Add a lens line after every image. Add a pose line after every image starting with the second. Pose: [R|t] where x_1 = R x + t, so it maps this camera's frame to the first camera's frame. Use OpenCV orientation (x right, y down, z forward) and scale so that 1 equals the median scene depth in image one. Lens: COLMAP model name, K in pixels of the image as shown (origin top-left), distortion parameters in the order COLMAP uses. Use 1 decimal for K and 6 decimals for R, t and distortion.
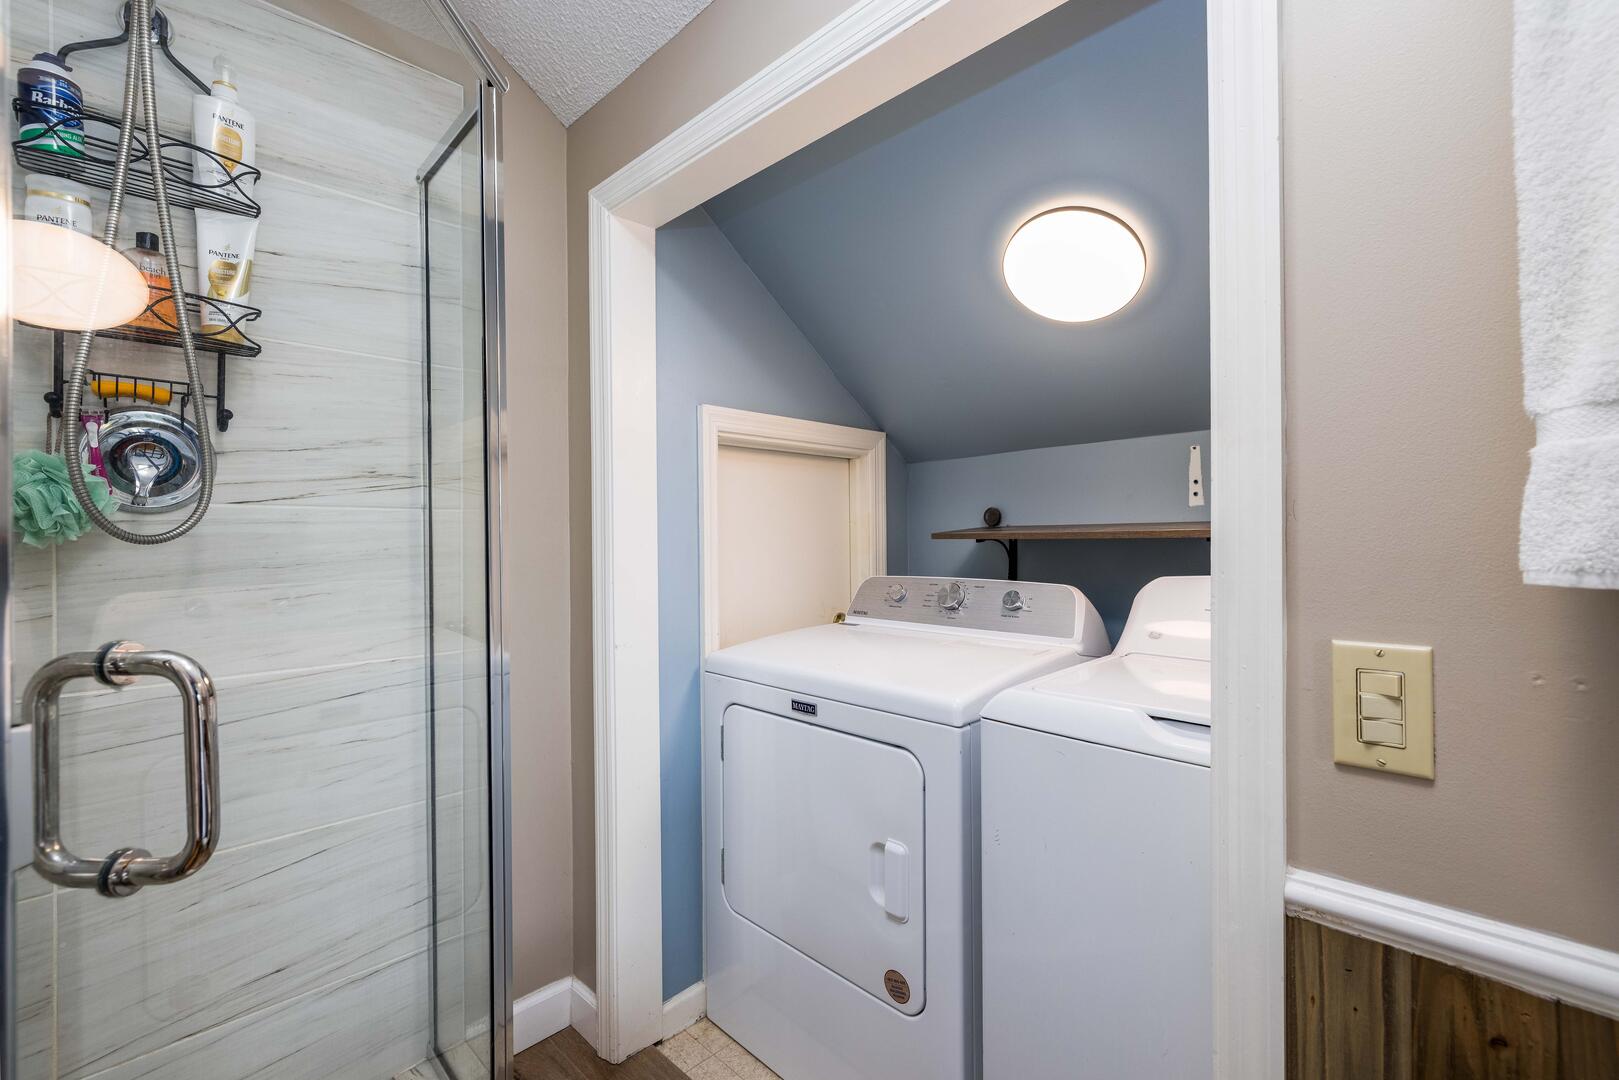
lens RADIAL K [[702.8, 0, 809.5], [0, 702.8, 540.0], [0, 0, 1]] dist [0.000605, -0.000316]
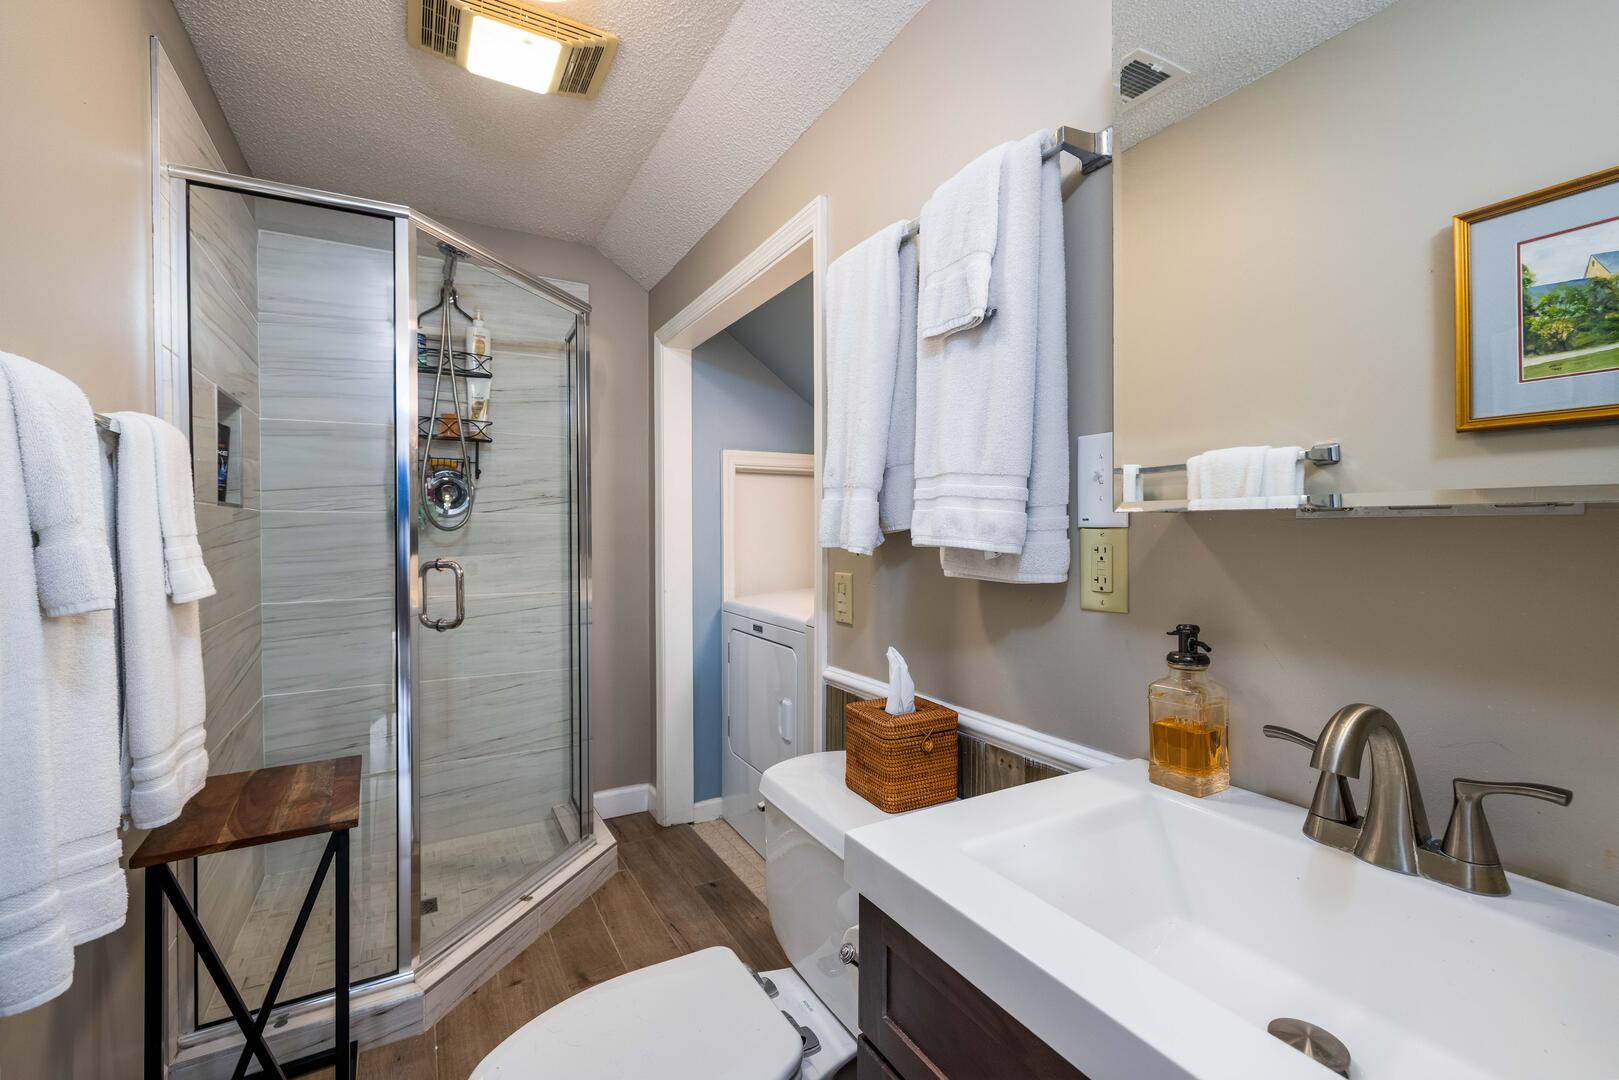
lens RADIAL K [[702.8, 0, 809.5], [0, 702.8, 540.0], [0, 0, 1]] dist [0.000605, -0.000316]
pose [[0.959620, 0.010106, -0.281120, 0.732829], [-0.007474, 0.999918, 0.010433, 0.001941], [0.281202, -0.007911, 0.959616, -0.764784]]
